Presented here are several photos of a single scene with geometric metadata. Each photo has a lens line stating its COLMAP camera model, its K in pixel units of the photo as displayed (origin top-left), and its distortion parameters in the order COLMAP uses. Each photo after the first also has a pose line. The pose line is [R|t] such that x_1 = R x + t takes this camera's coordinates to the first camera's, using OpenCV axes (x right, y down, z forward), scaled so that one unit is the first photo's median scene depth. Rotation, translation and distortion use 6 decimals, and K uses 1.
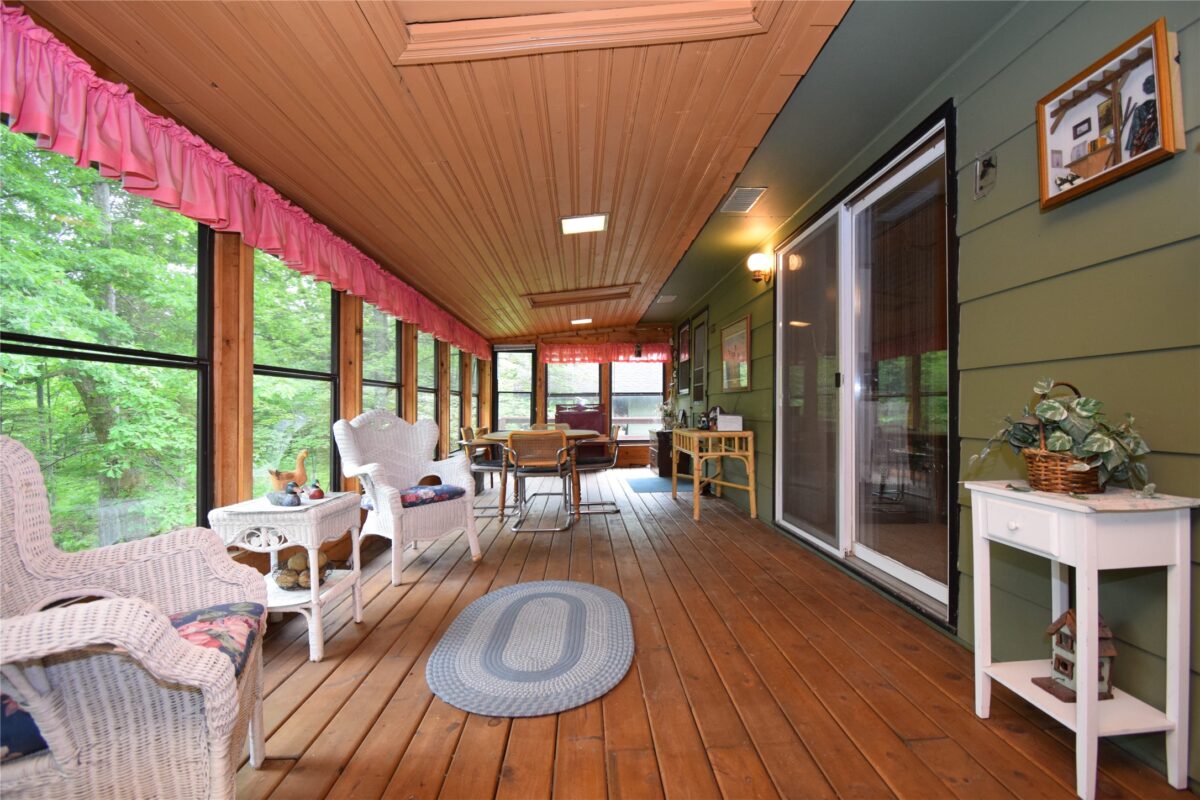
lens RADIAL K [[532.5, 0, 617.9], [0, 532.5, 398.1], [0, 0, 1]] dist [0.018907, -0.023985]
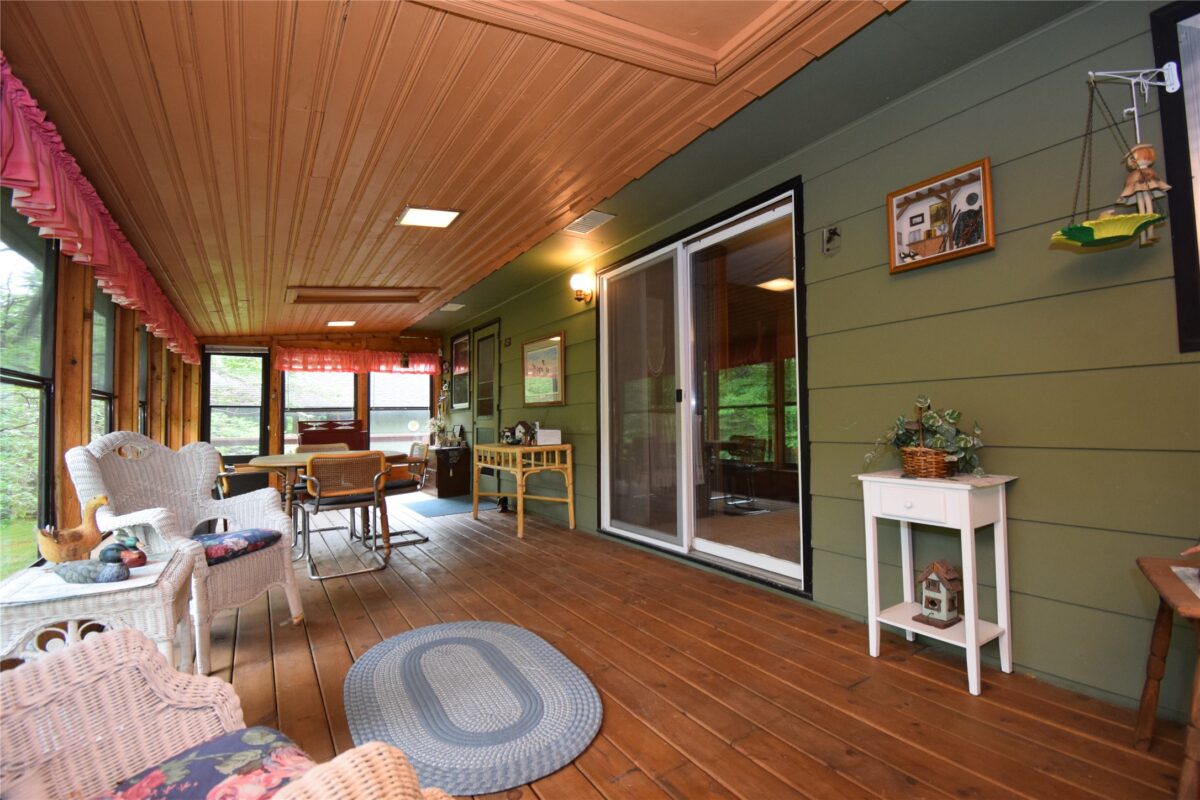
lens RADIAL K [[532.5, 0, 619.7], [0, 532.5, 399.9], [0, 0, 1]] dist [0.018907, -0.023985]
pose [[0.864237, 0.006931, 0.503038, -0.289651], [0.005163, 0.999730, -0.022644, 0.000092], [-0.503059, 0.022166, 0.863968, 0.095829]]
